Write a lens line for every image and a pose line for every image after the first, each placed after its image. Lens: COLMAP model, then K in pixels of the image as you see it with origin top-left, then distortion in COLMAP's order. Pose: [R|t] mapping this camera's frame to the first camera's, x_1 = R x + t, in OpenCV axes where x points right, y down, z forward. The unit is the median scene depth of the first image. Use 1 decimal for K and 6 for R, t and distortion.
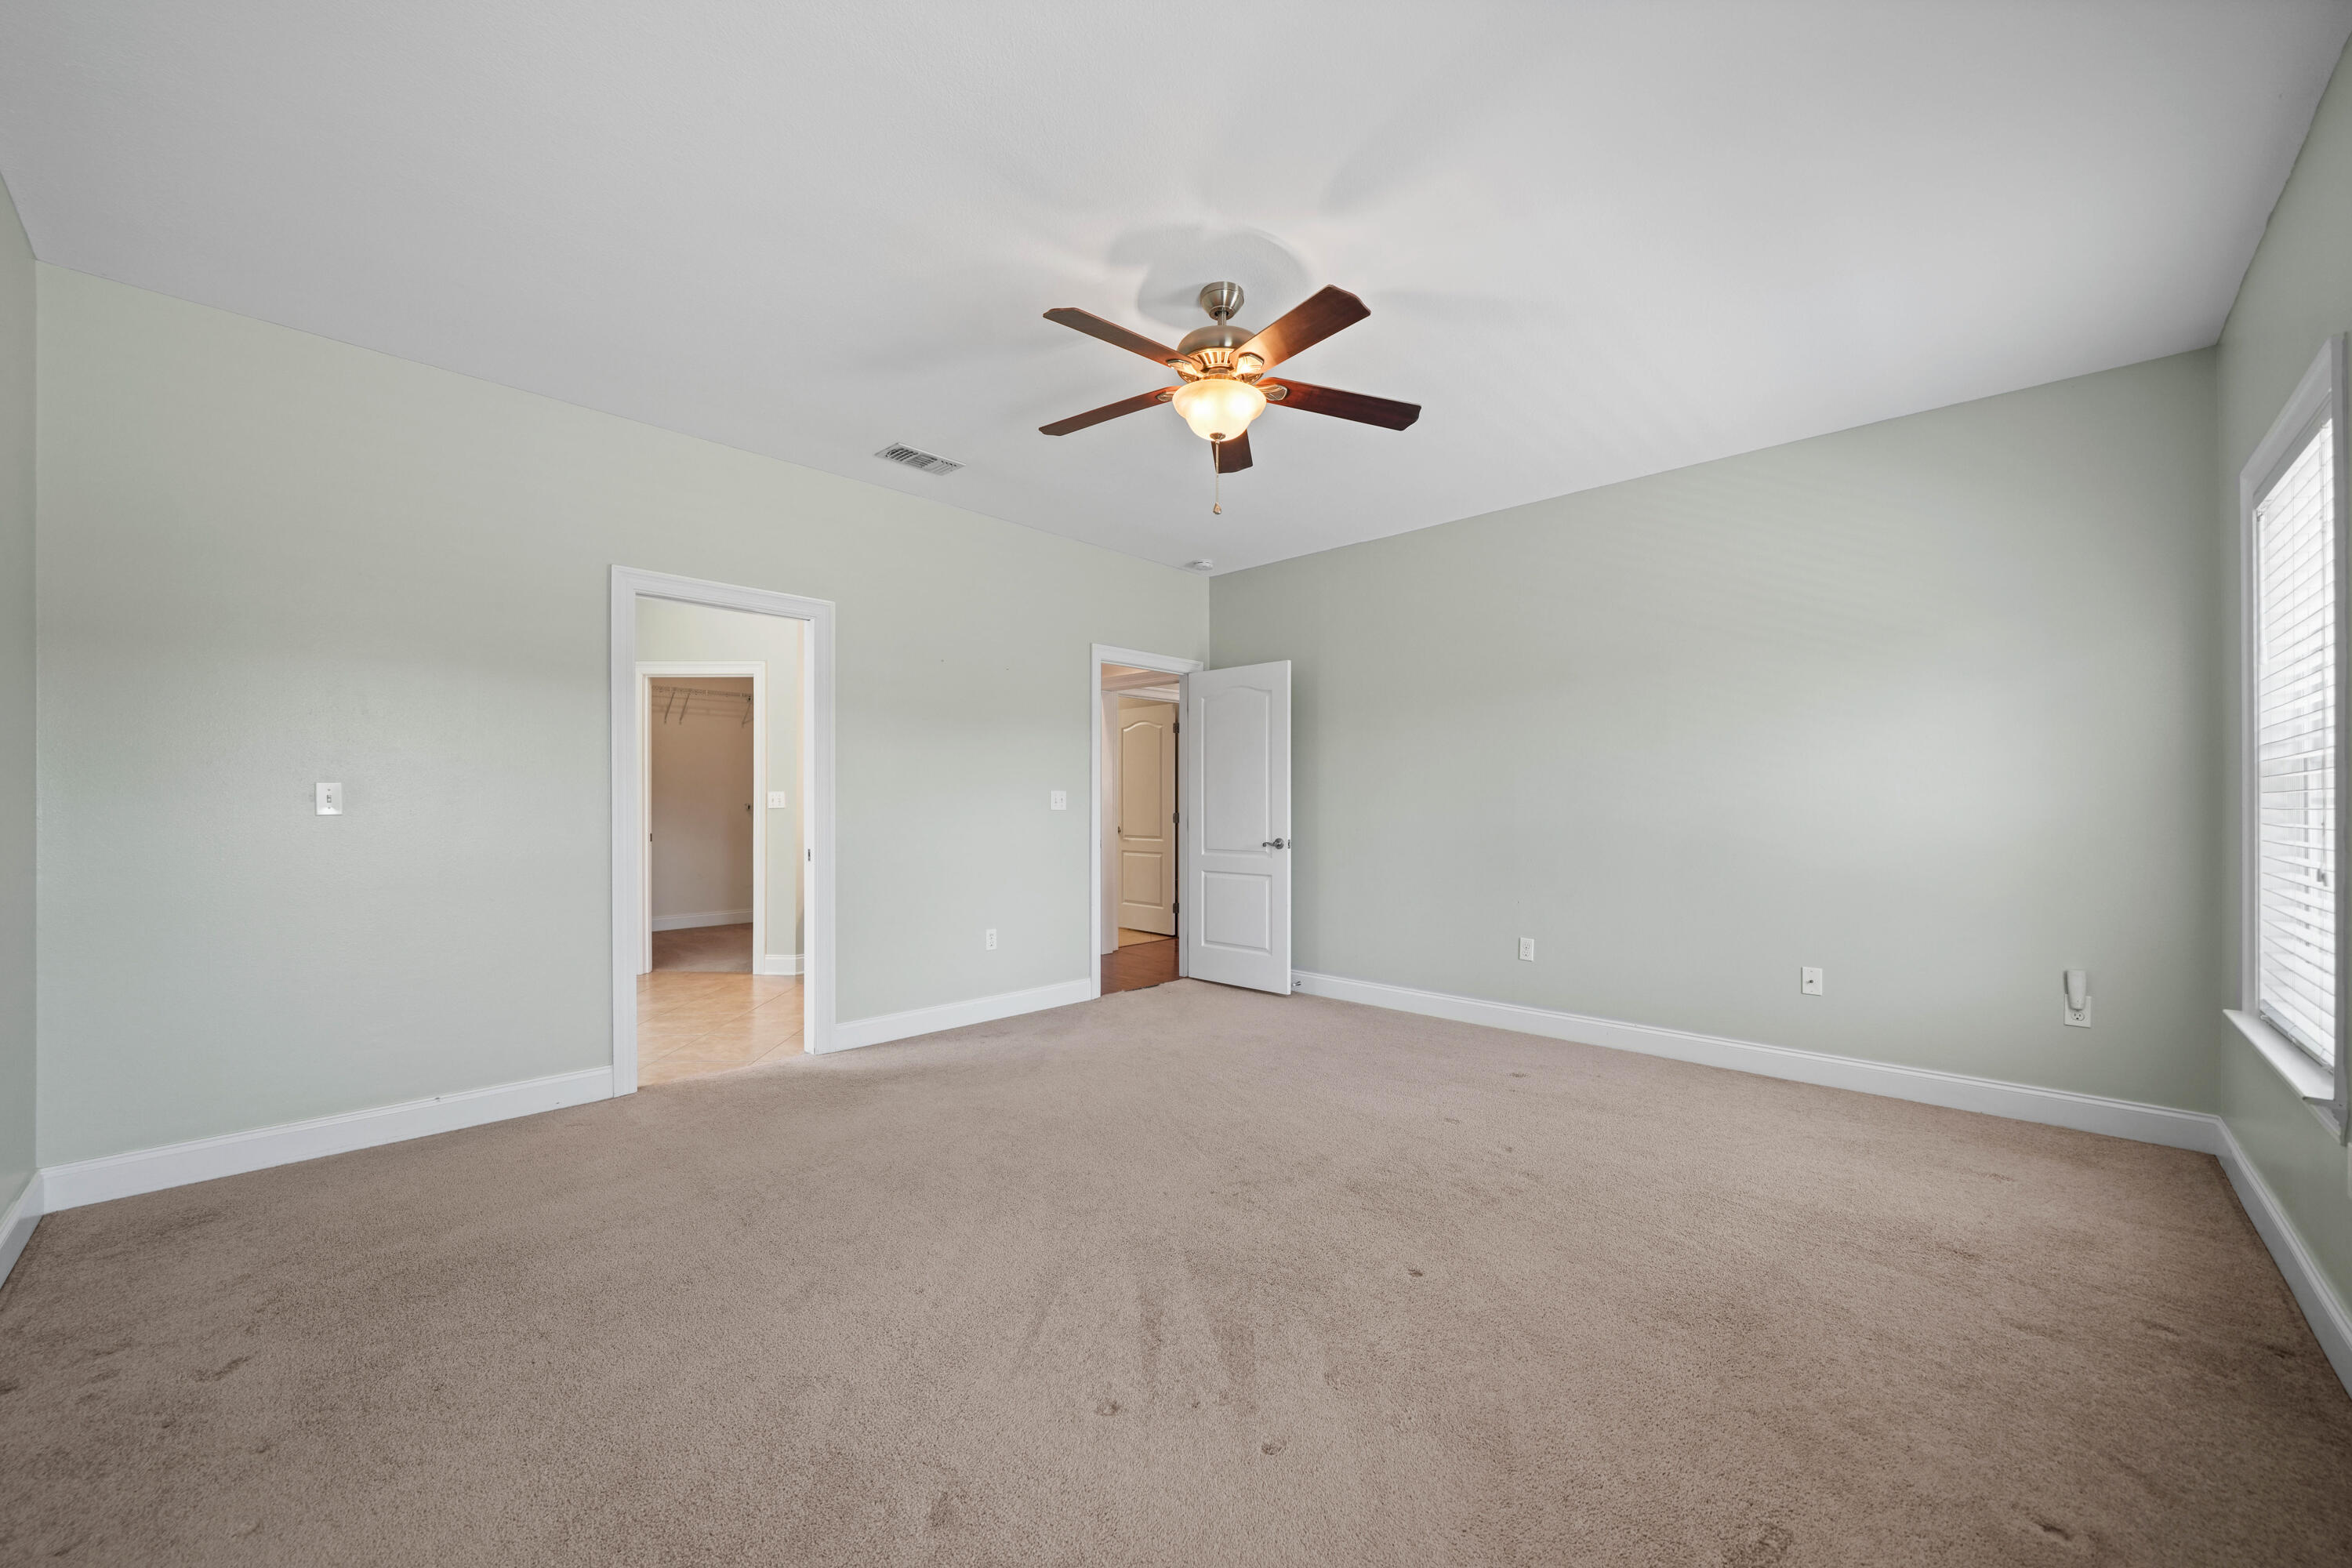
lens RADIAL K [[912.8, 0, 1168.0], [0, 912.8, 801.4], [0, 0, 1]] dist [-0.008947, 0.000942]
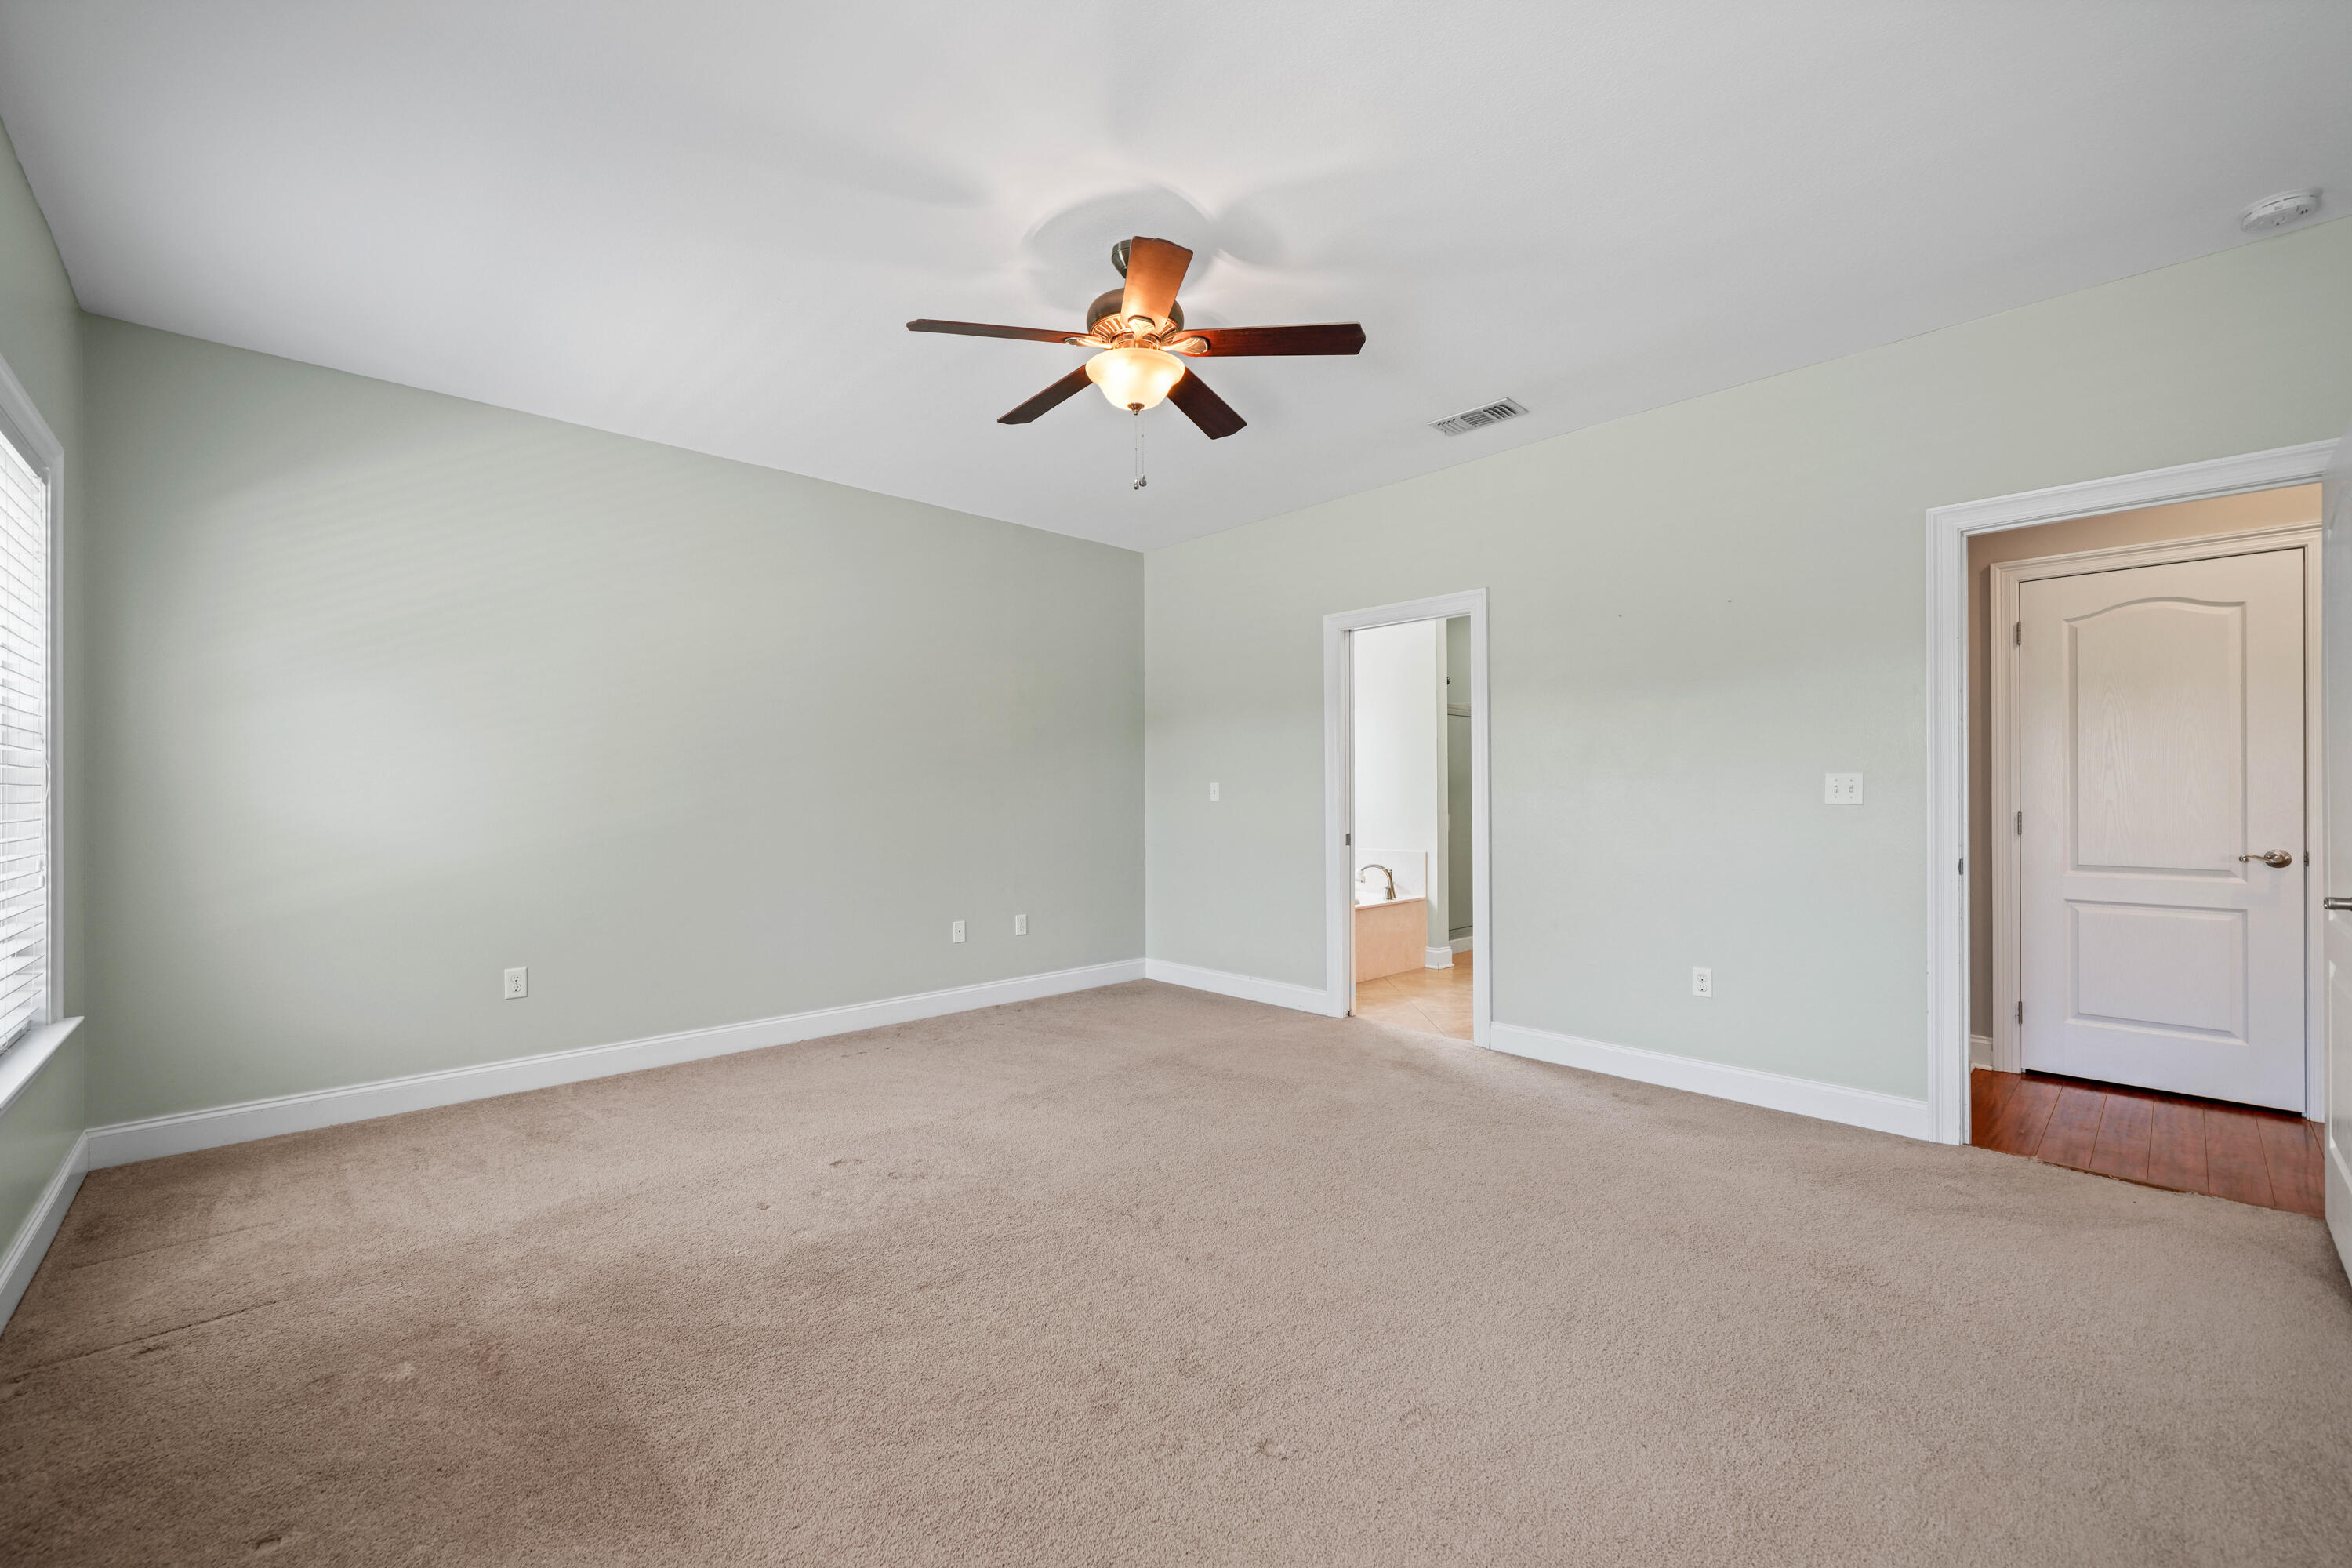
lens RADIAL K [[967.0, 0, 1167.4], [0, 967.0, 789.7], [0, 0, 1]] dist [-0.001196, 0.000069]
pose [[-0.062415, -0.004543, -0.998040, 0.651496], [0.004929, 0.999976, -0.004860, 0.000894], [0.998038, -0.005223, -0.062392, 0.678608]]
